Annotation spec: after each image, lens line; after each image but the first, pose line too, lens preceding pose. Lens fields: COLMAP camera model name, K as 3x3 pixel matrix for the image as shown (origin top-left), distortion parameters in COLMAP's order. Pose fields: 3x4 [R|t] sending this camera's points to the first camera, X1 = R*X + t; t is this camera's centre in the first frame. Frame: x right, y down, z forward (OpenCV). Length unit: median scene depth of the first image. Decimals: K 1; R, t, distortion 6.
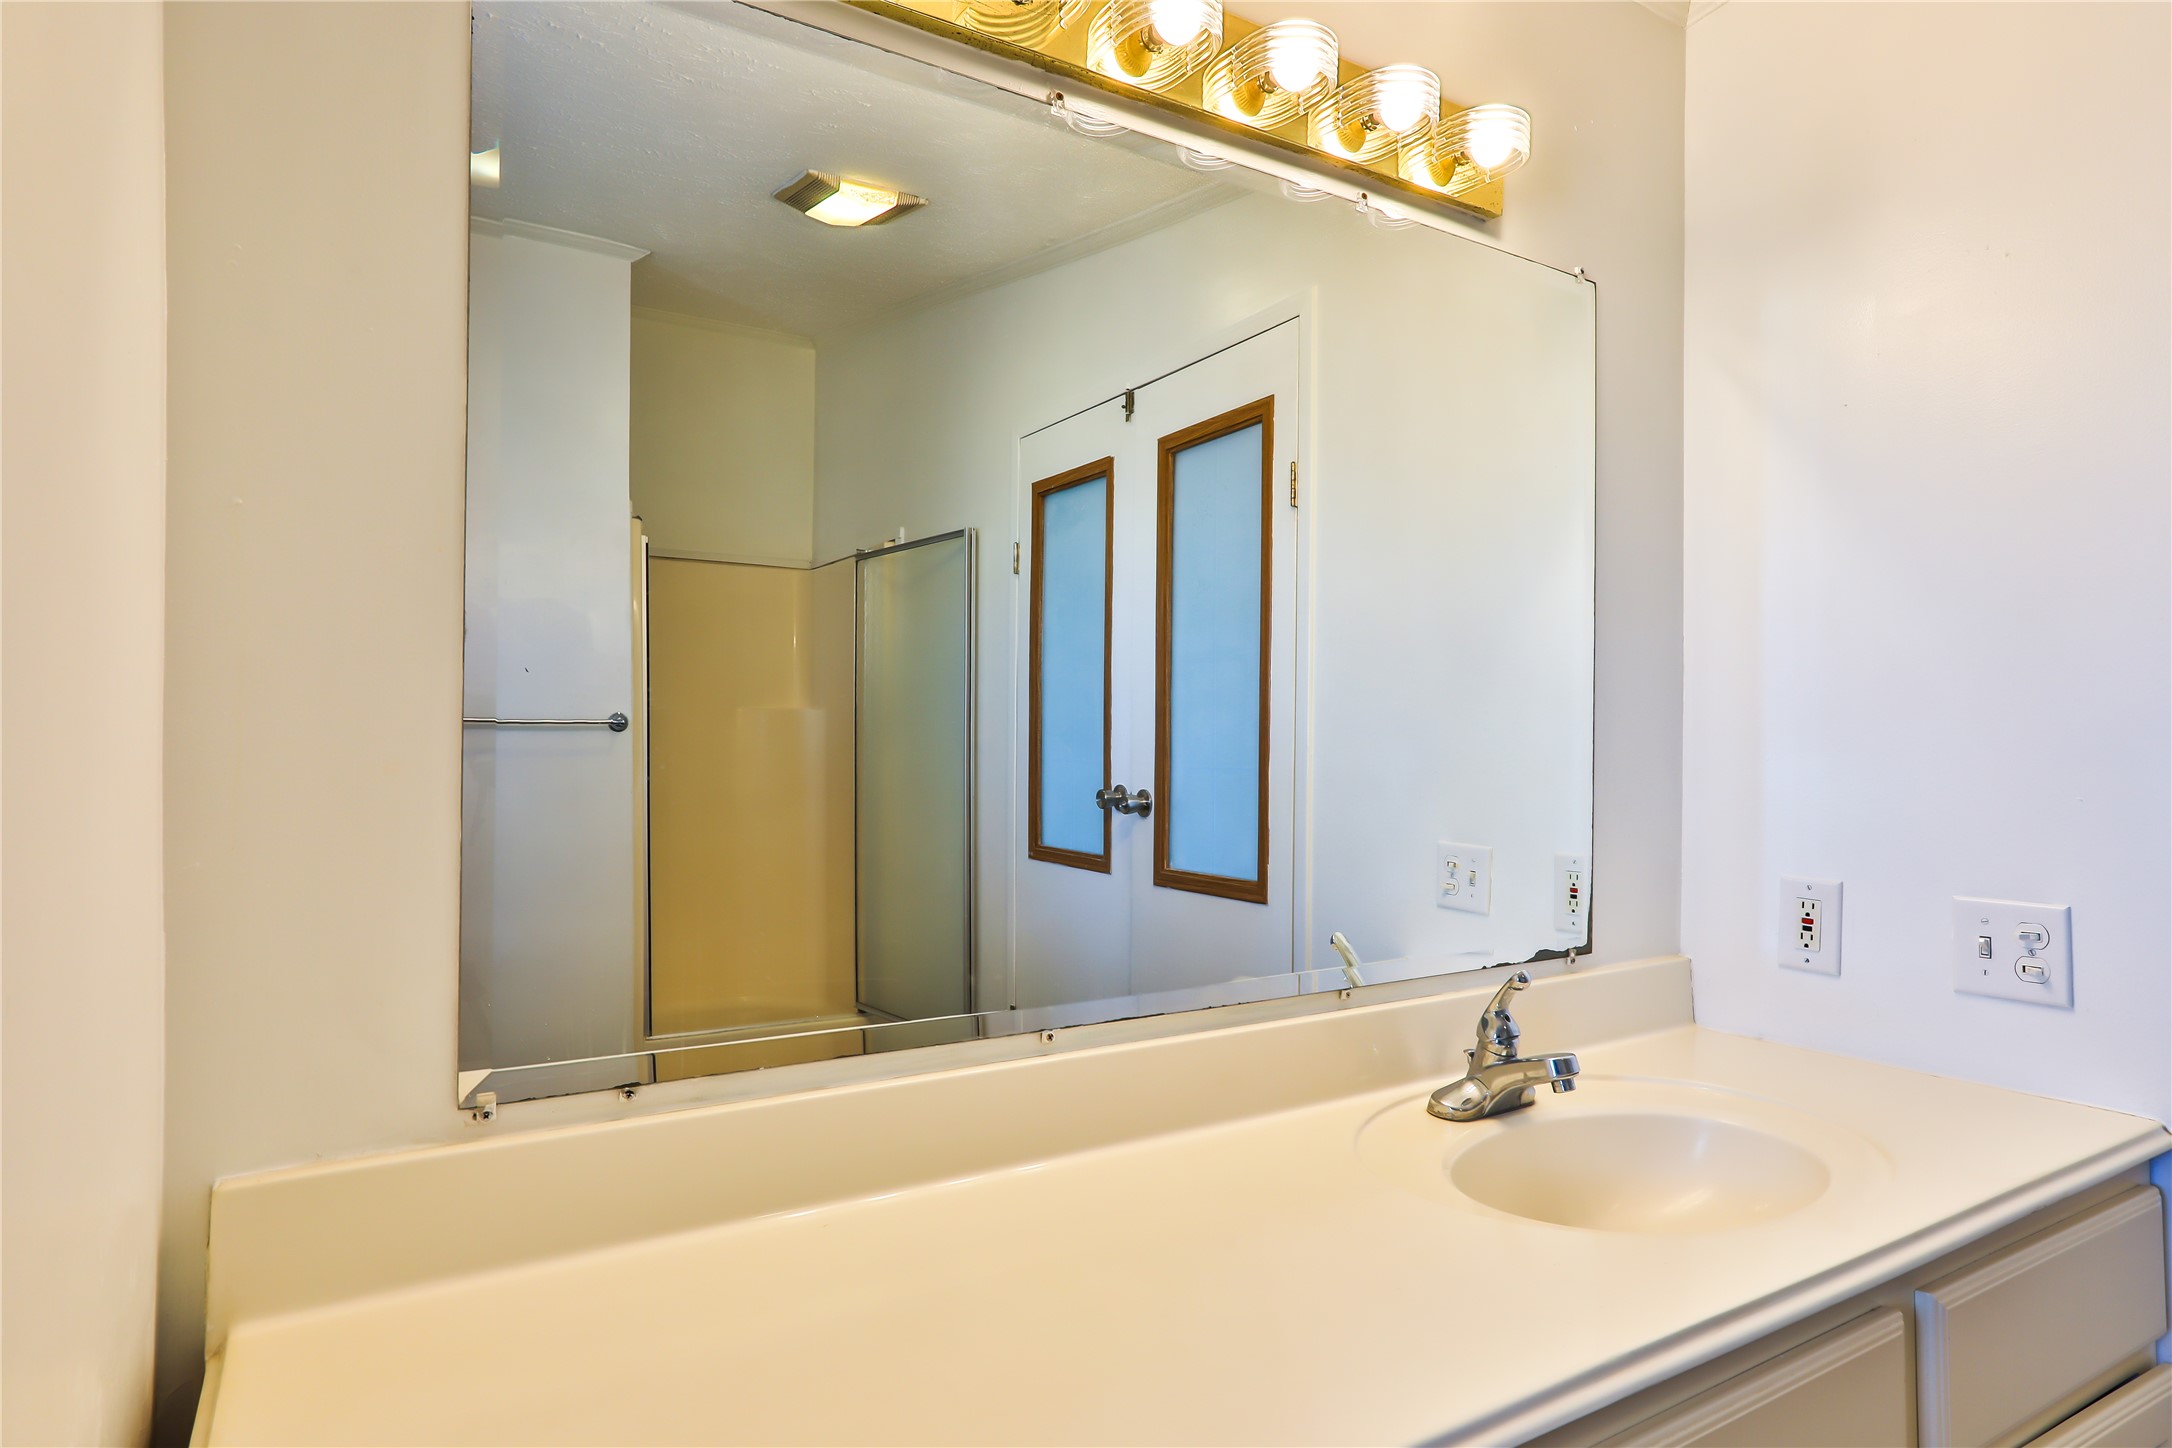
lens RADIAL K [[1194.5, 0, 1086.0], [0, 1194.5, 724.0], [0, 0, 1]] dist [0.066134, -0.036054]
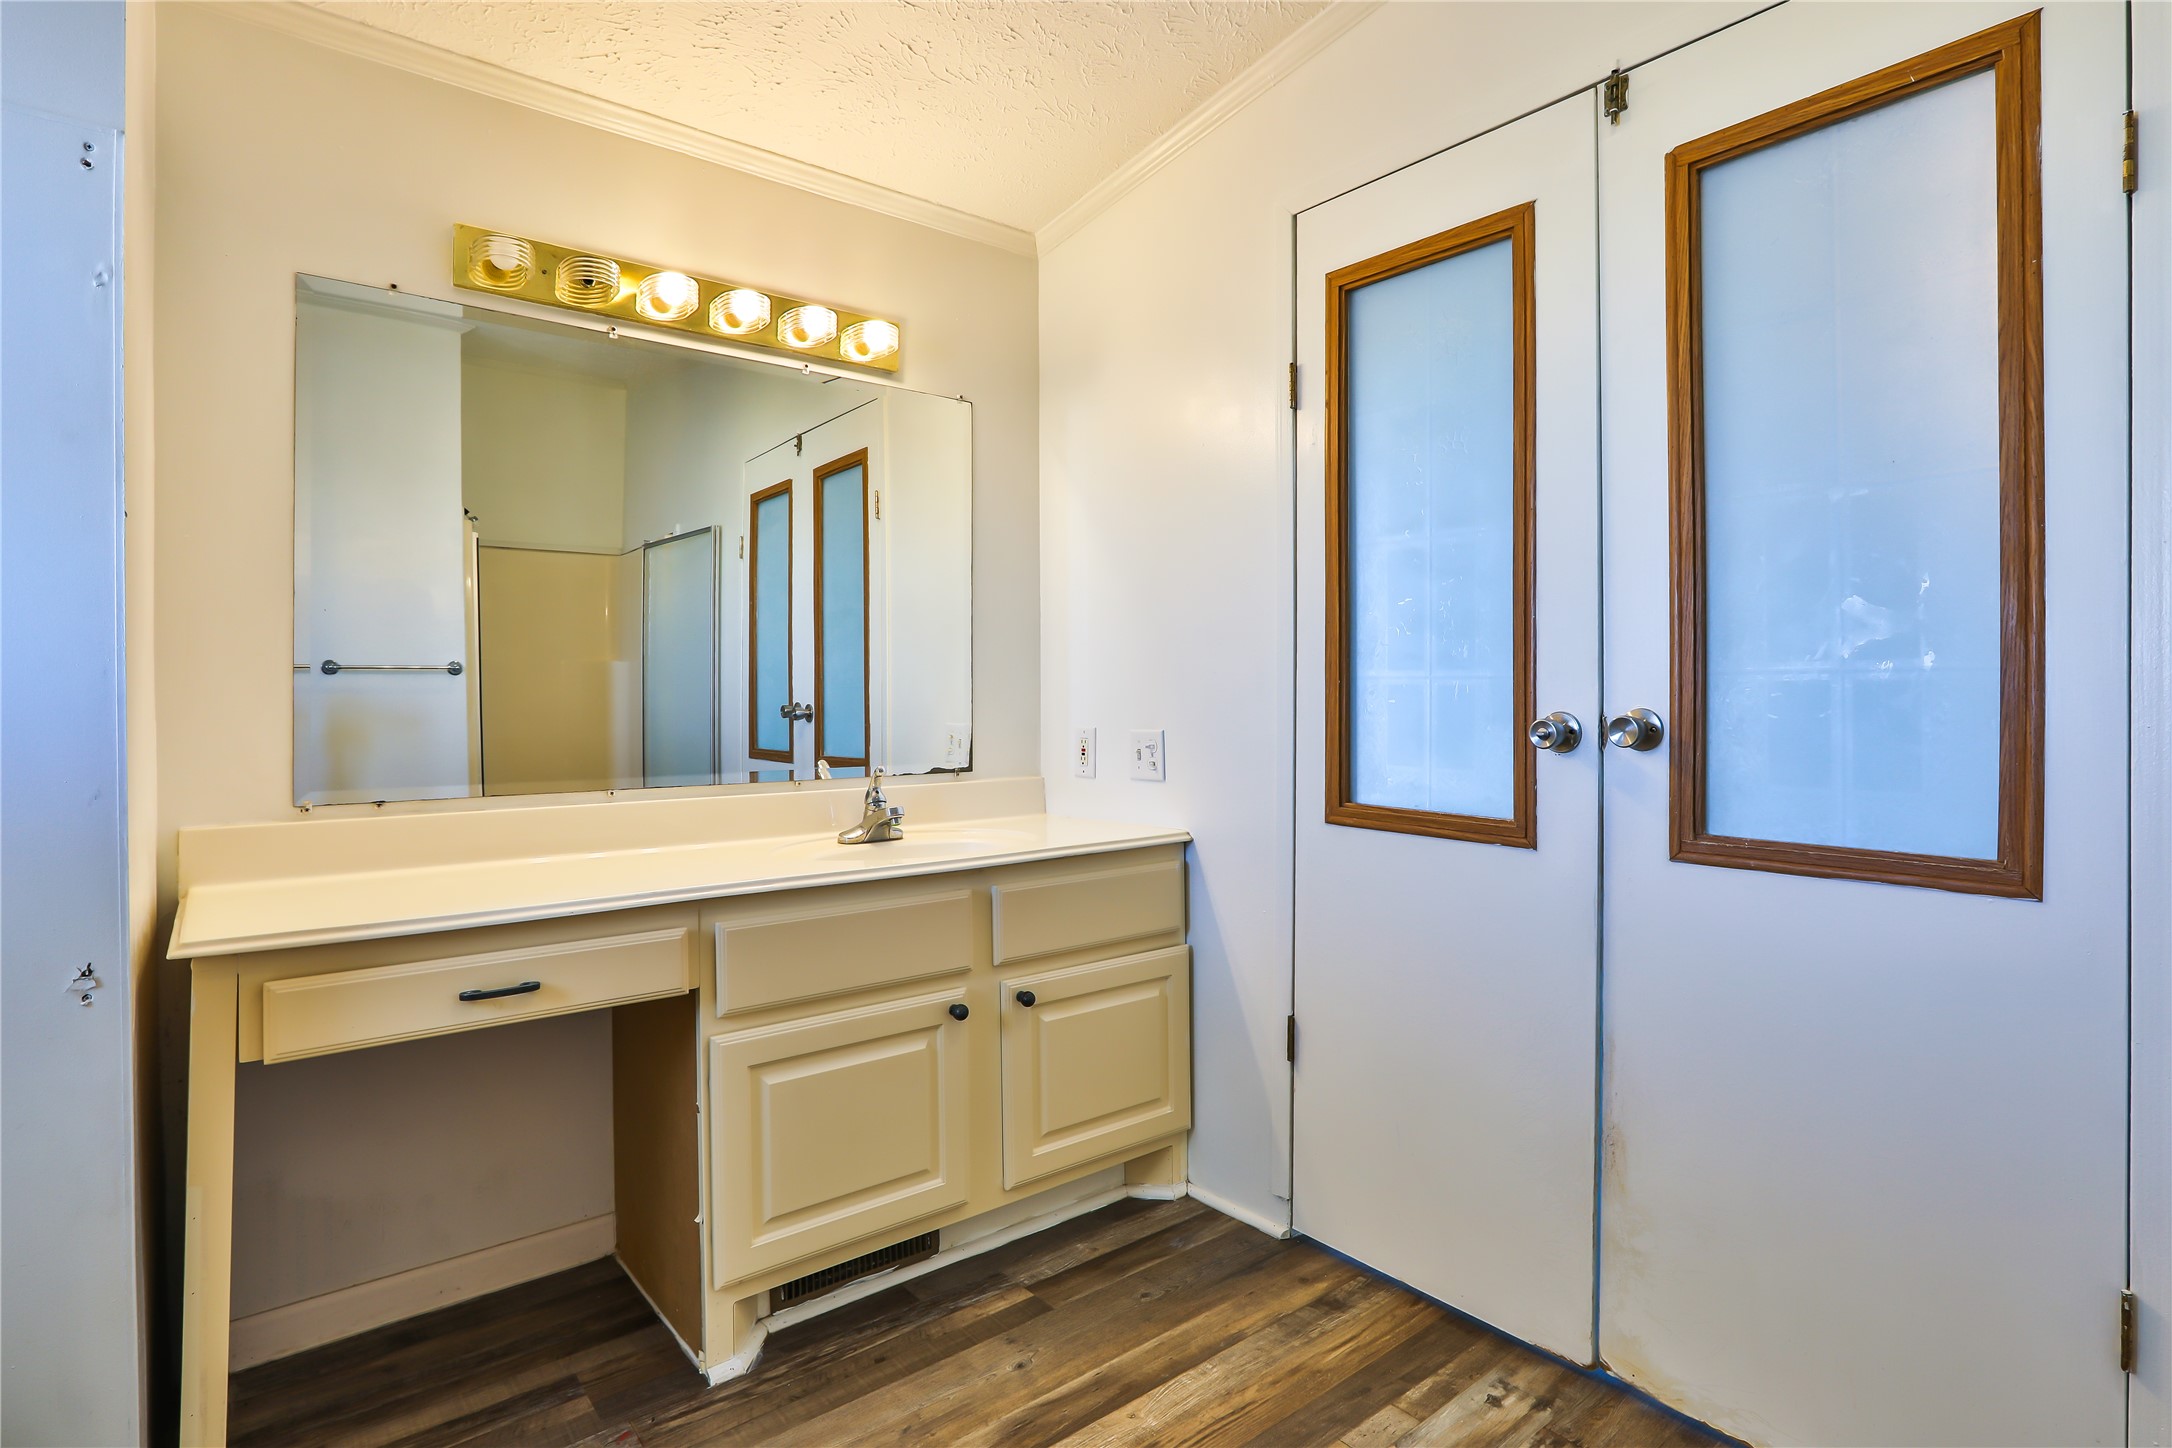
lens RADIAL K [[1092.1, 0, 1083.3], [0, 1092.1, 696.8], [0, 0, 1]] dist [-0.022994, 0.021227]
pose [[0.994444, -0.014633, 0.104243, 0.239873], [0.013855, 0.999871, 0.008180, 0.038449], [-0.104349, -0.006690, 0.994518, -0.375391]]
